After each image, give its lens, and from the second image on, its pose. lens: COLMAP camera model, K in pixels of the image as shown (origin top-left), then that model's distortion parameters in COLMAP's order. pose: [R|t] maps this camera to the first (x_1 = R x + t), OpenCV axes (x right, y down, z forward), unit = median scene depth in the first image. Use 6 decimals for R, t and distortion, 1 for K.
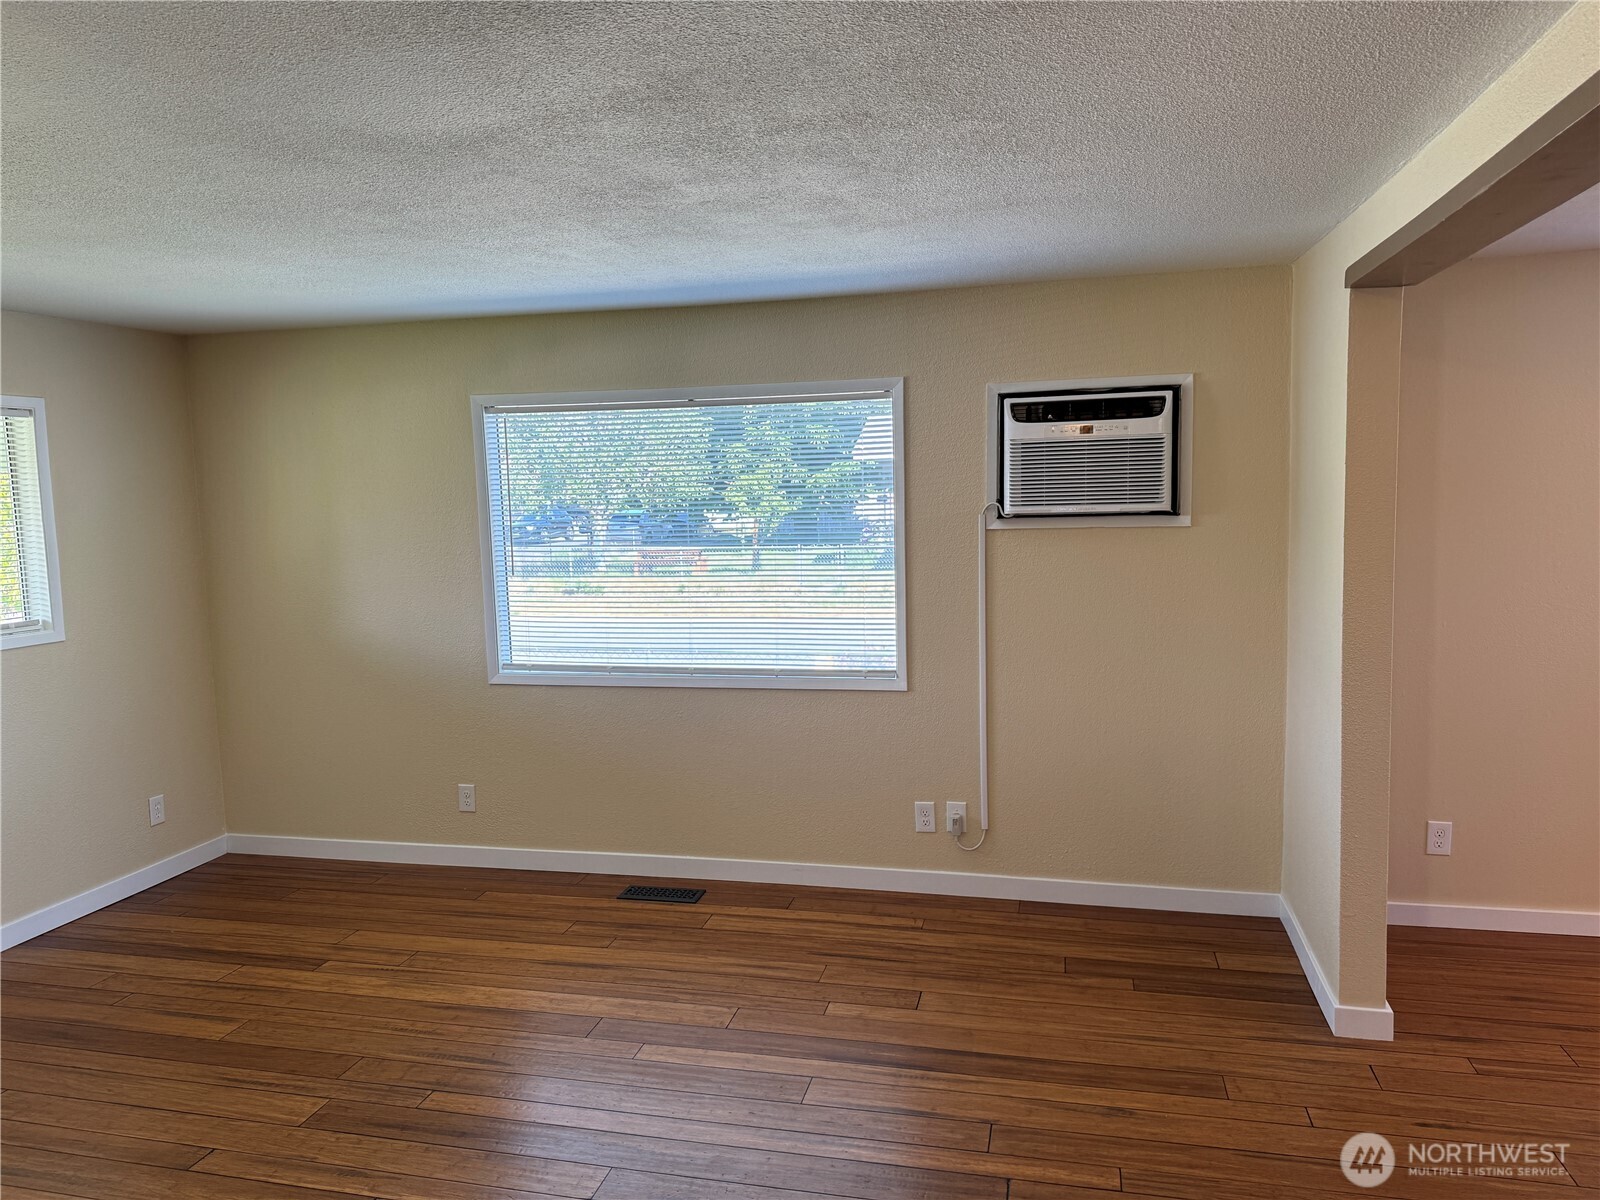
lens RADIAL K [[1107.2, 0, 806.6], [0, 1107.2, 606.5], [0, 0, 1]] dist [0.085720, -0.123924]
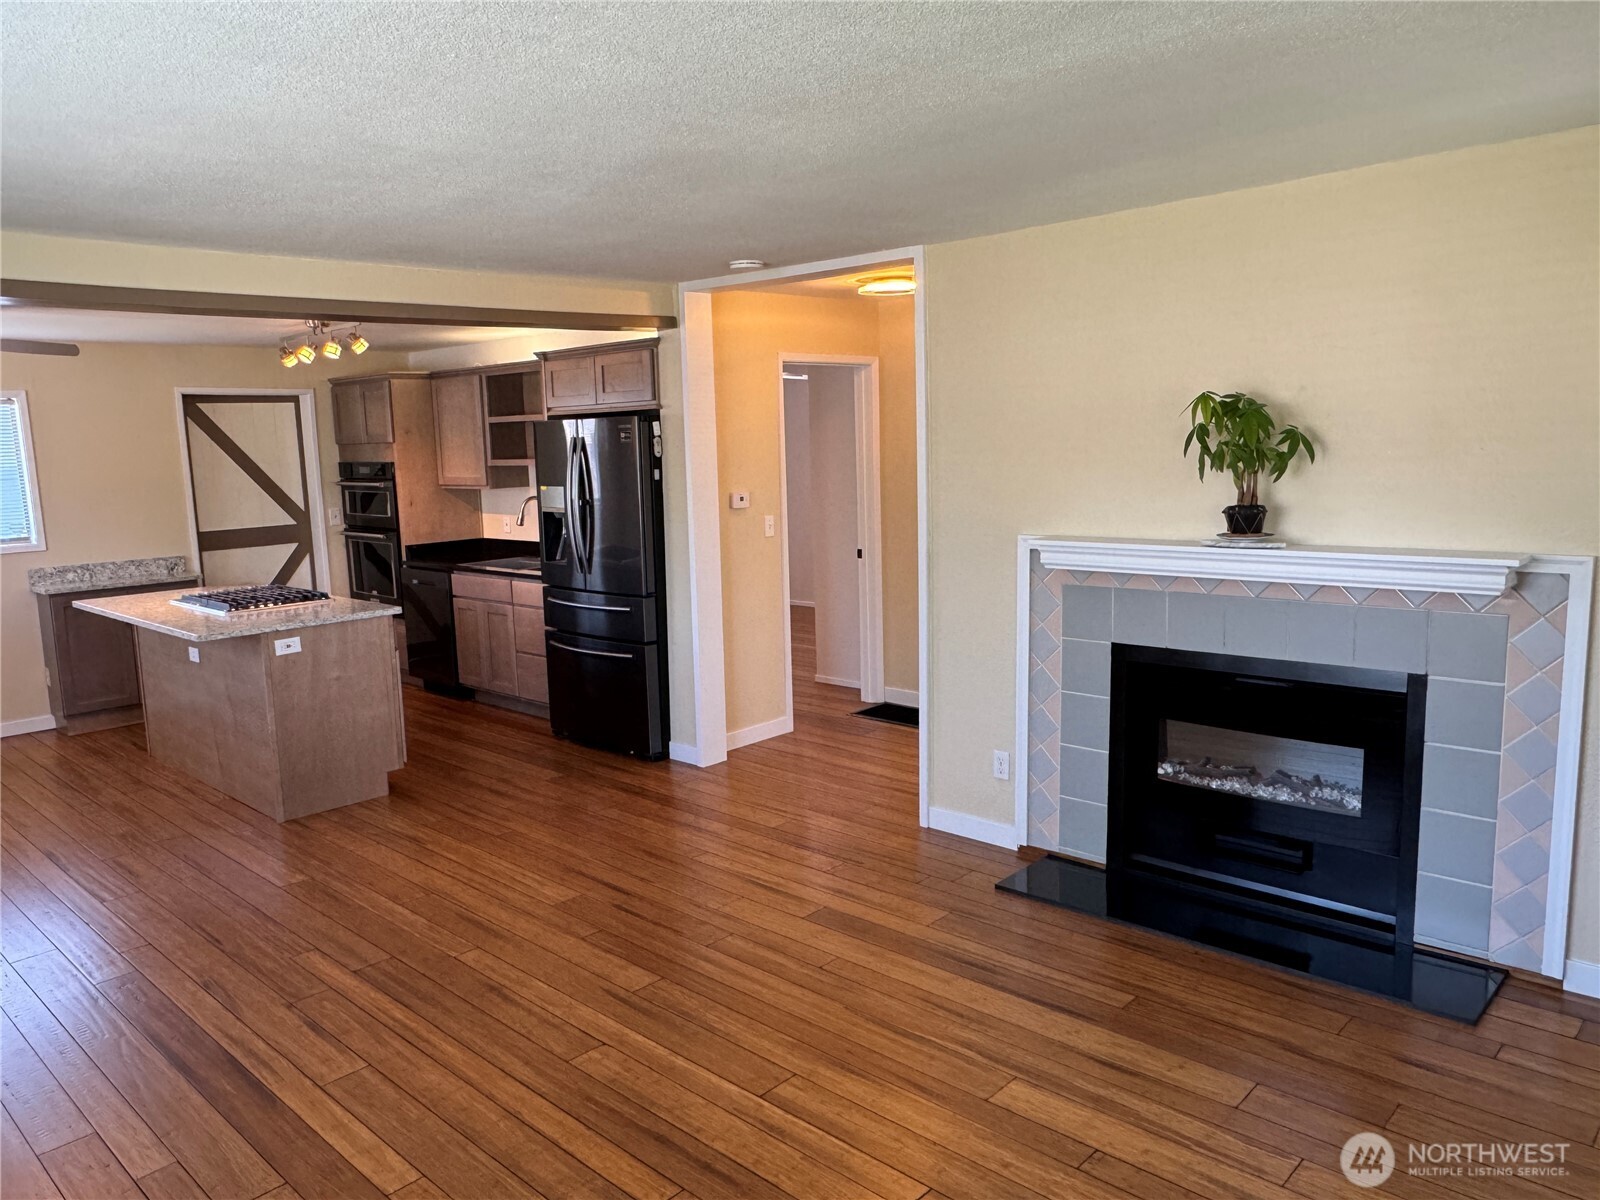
lens RADIAL K [[1143.1, 0, 774.6], [0, 1143.1, 606.2], [0, 0, 1]] dist [0.004359, 0.002756]
pose [[-0.863359, -0.021945, 0.504113, -0.875387], [0.098263, 0.972615, 0.210627, -0.143454], [-0.494931, 0.231382, -0.837560, 1.684259]]
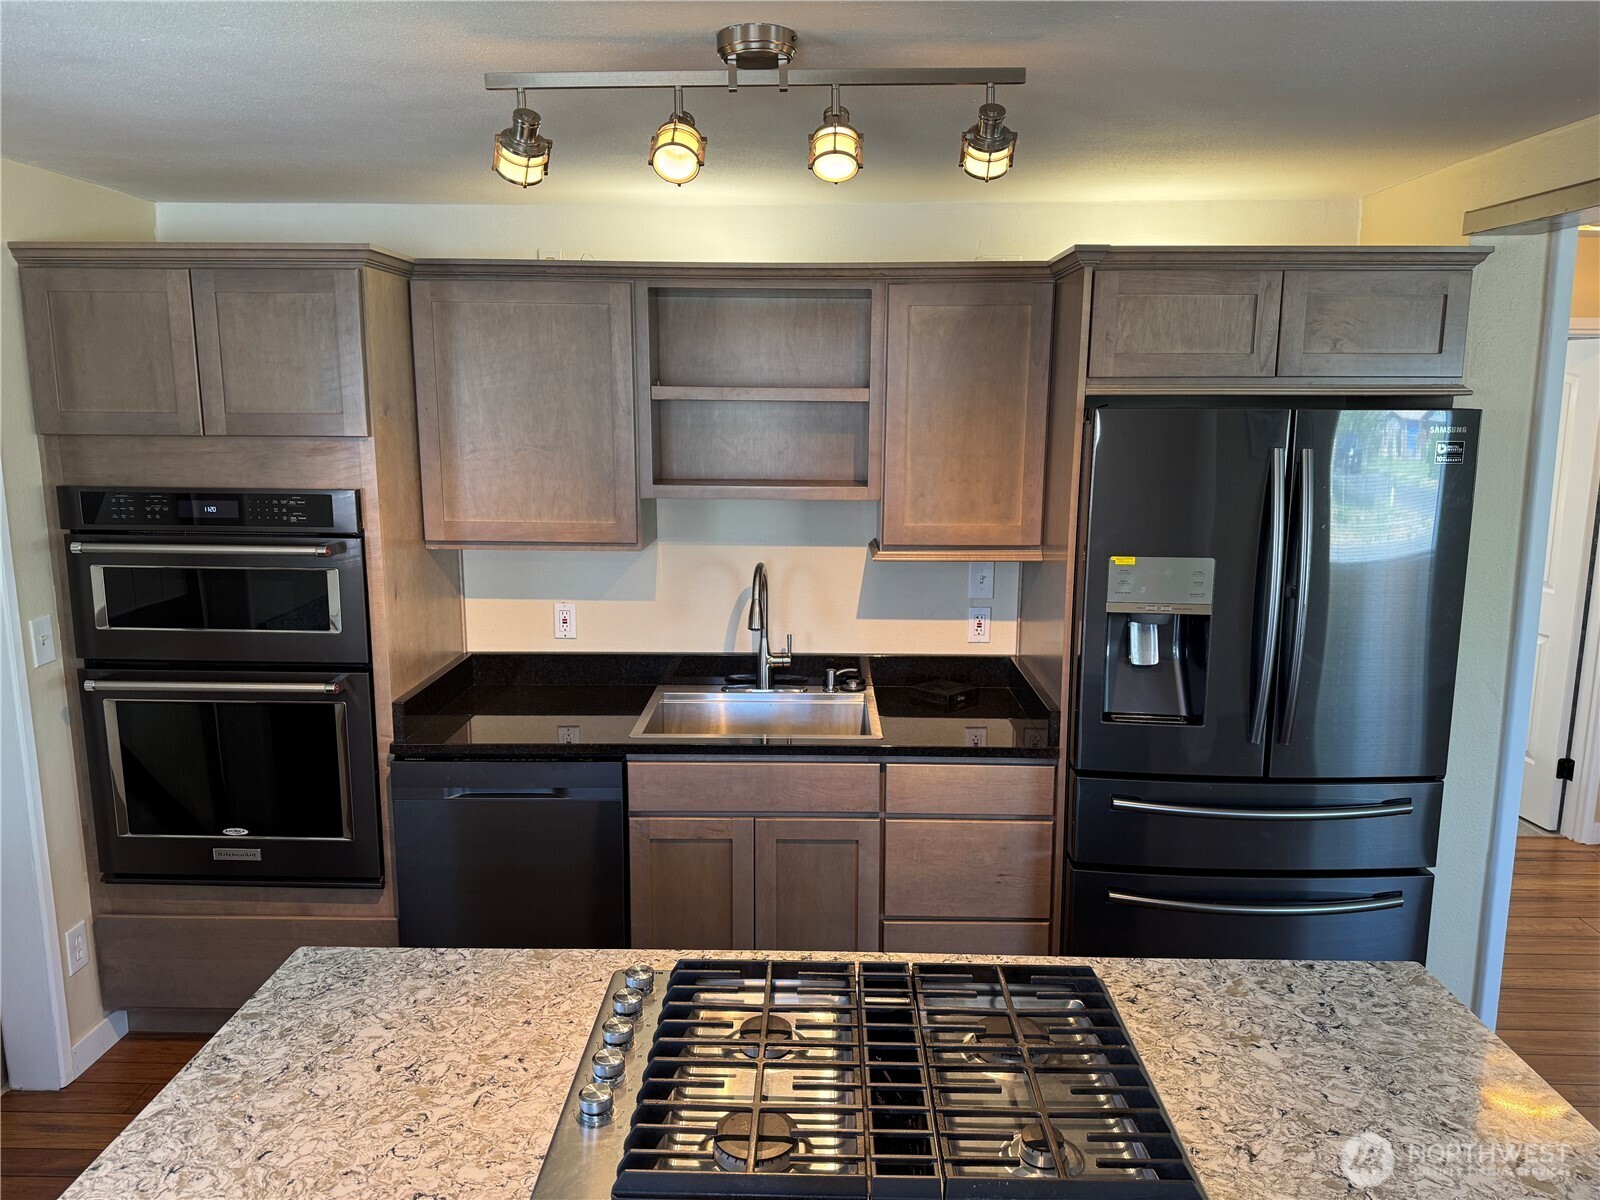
lens RADIAL K [[1107.2, 0, 806.6], [0, 1107.2, 606.5], [0, 0, 1]] dist [0.085720, -0.123924]
pose [[-0.974155, 0.059458, -0.217913, 1.091102], [-0.001465, 0.963050, 0.269318, -0.163077], [0.225874, 0.262677, -0.938074, 0.850741]]
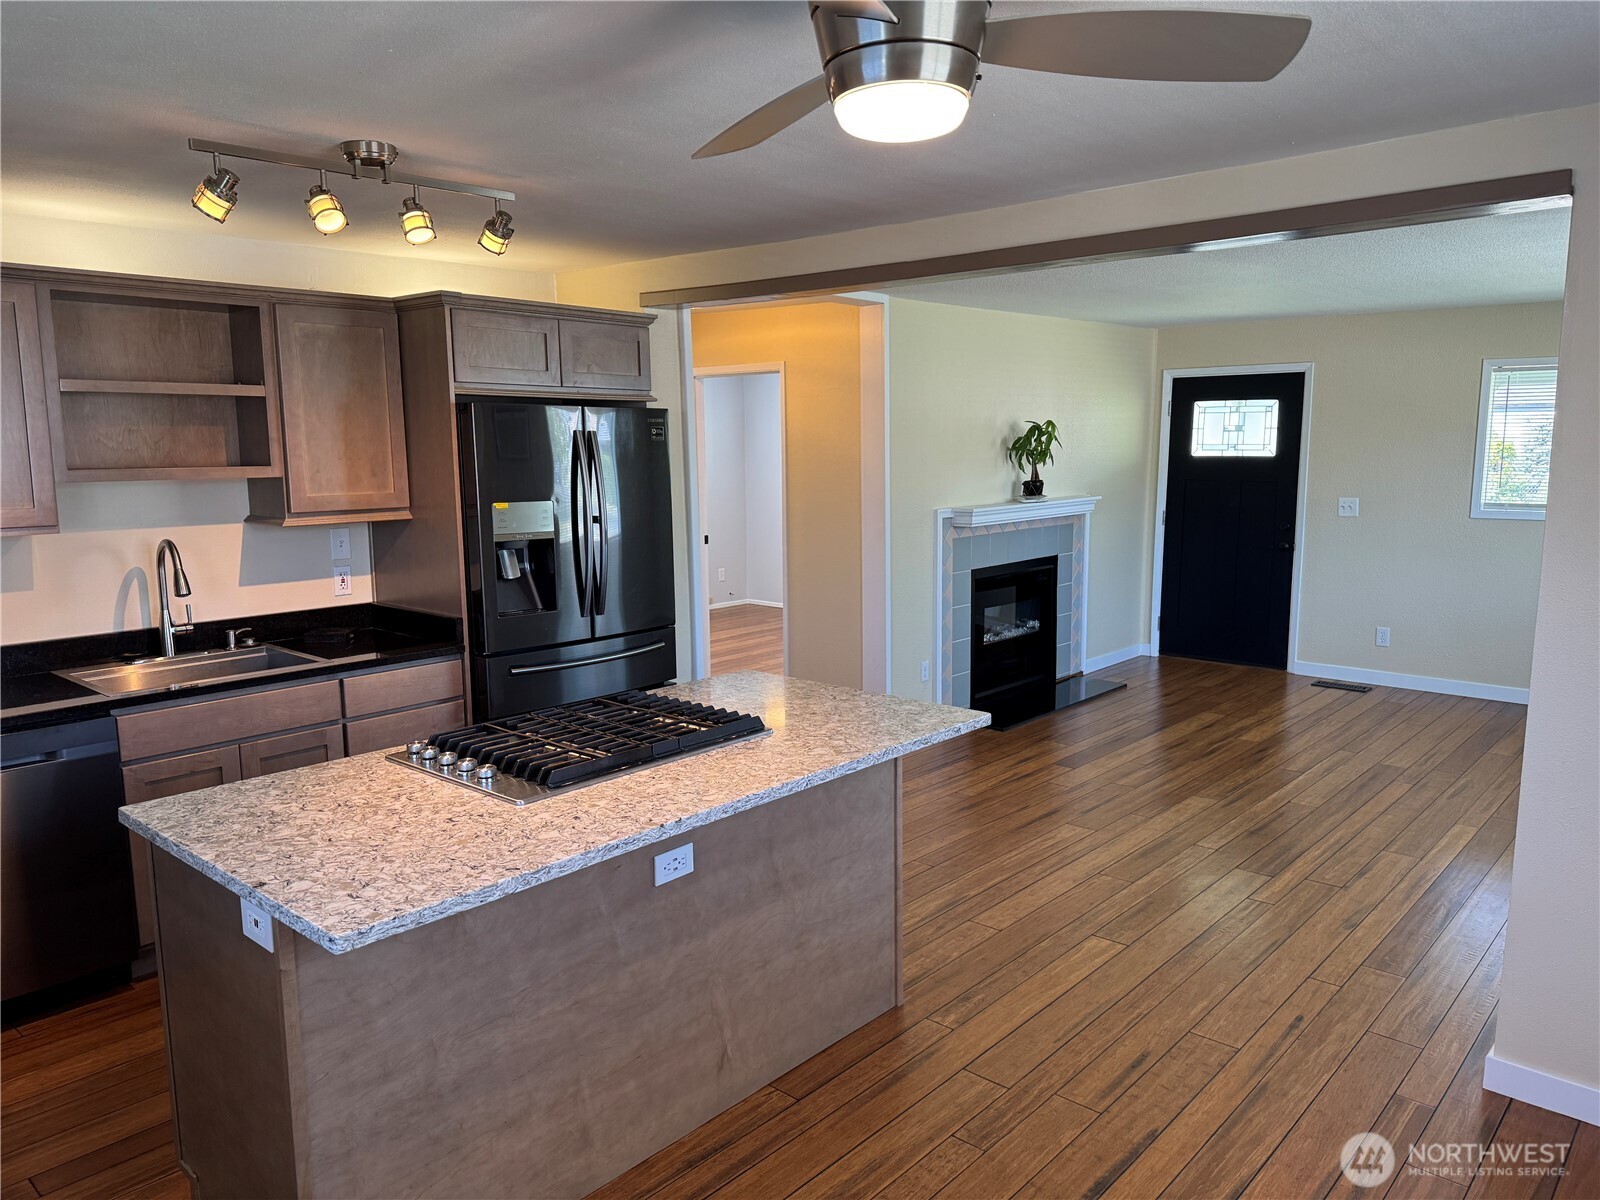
lens RADIAL K [[1107.2, 0, 806.6], [0, 1107.2, 606.5], [0, 0, 1]] dist [0.085720, -0.123924]
pose [[-0.465685, 0.157831, -0.870762, 1.685983], [-0.061162, 0.975874, 0.209593, -0.140125], [0.882834, 0.150862, -0.444797, 0.999925]]
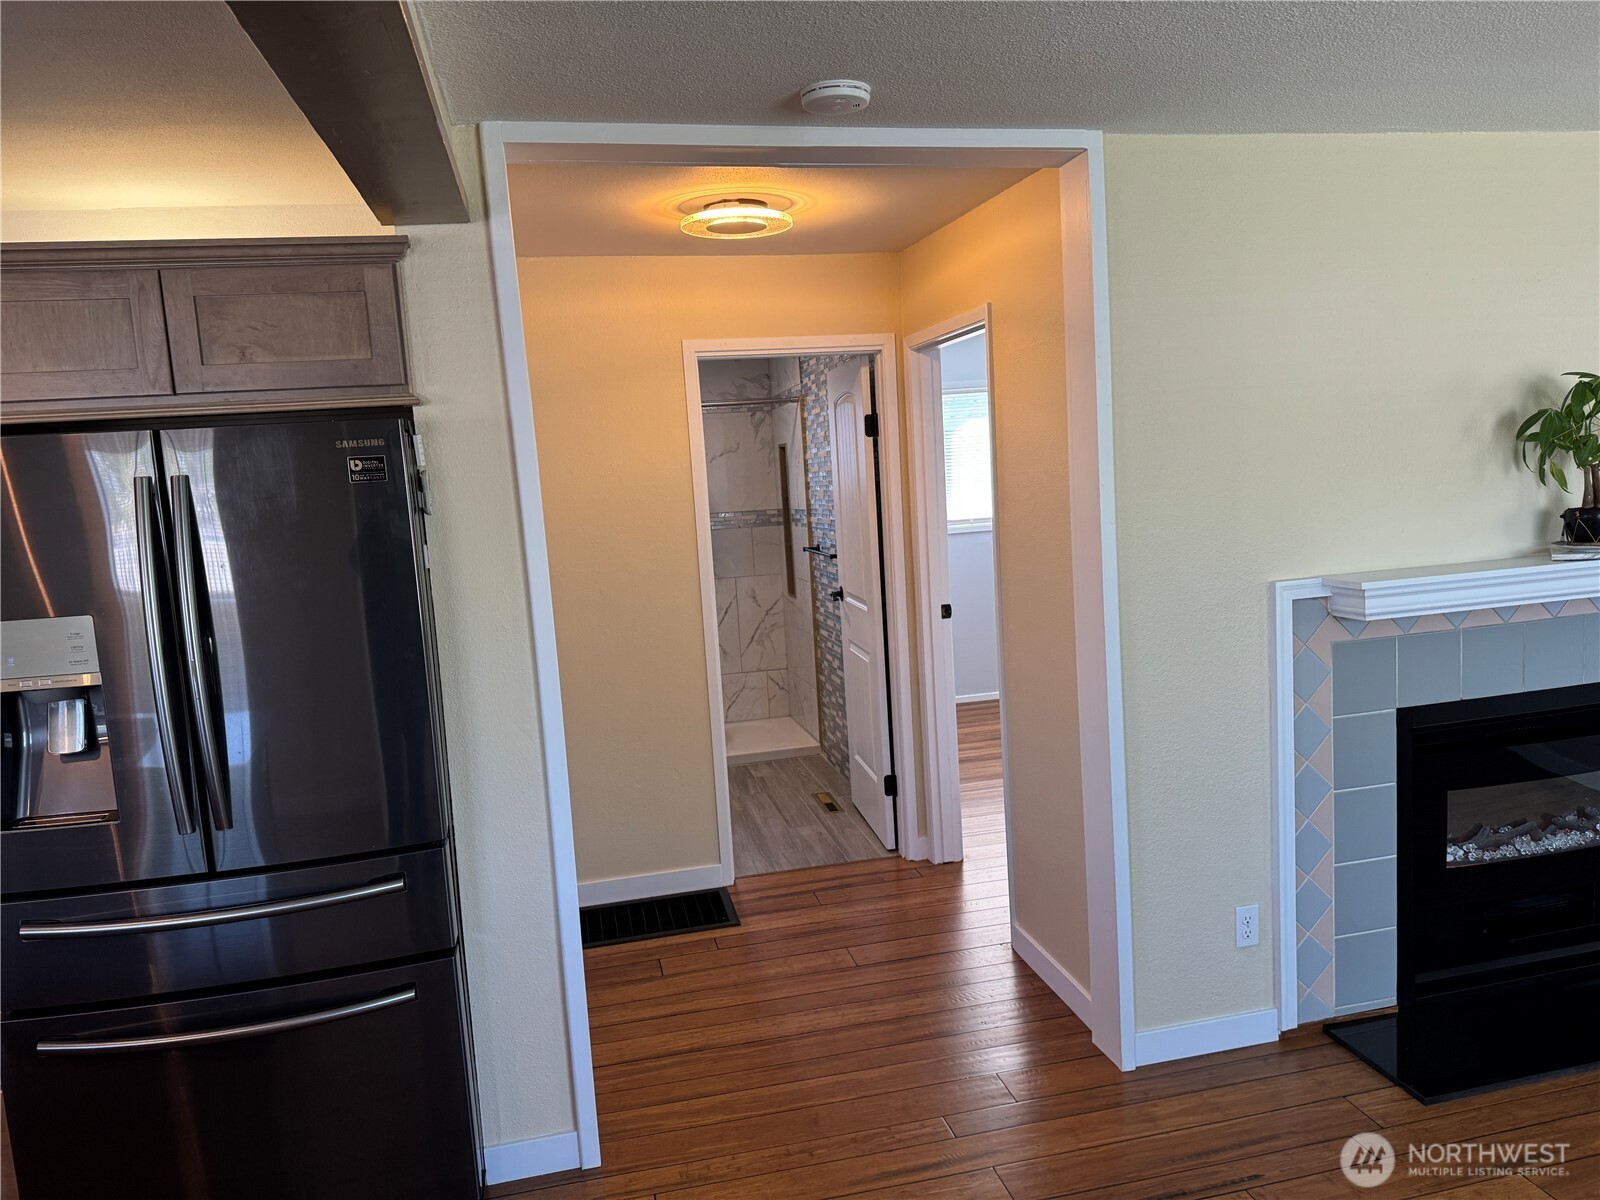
lens RADIAL K [[1107.2, 0, 806.6], [0, 1107.2, 606.5], [0, 0, 1]] dist [0.085720, -0.123924]
pose [[-0.893232, 0.135720, -0.428621, 0.438466], [0.043220, 0.974854, 0.218611, -0.102263], [0.447513, 0.176746, -0.876637, 0.927552]]
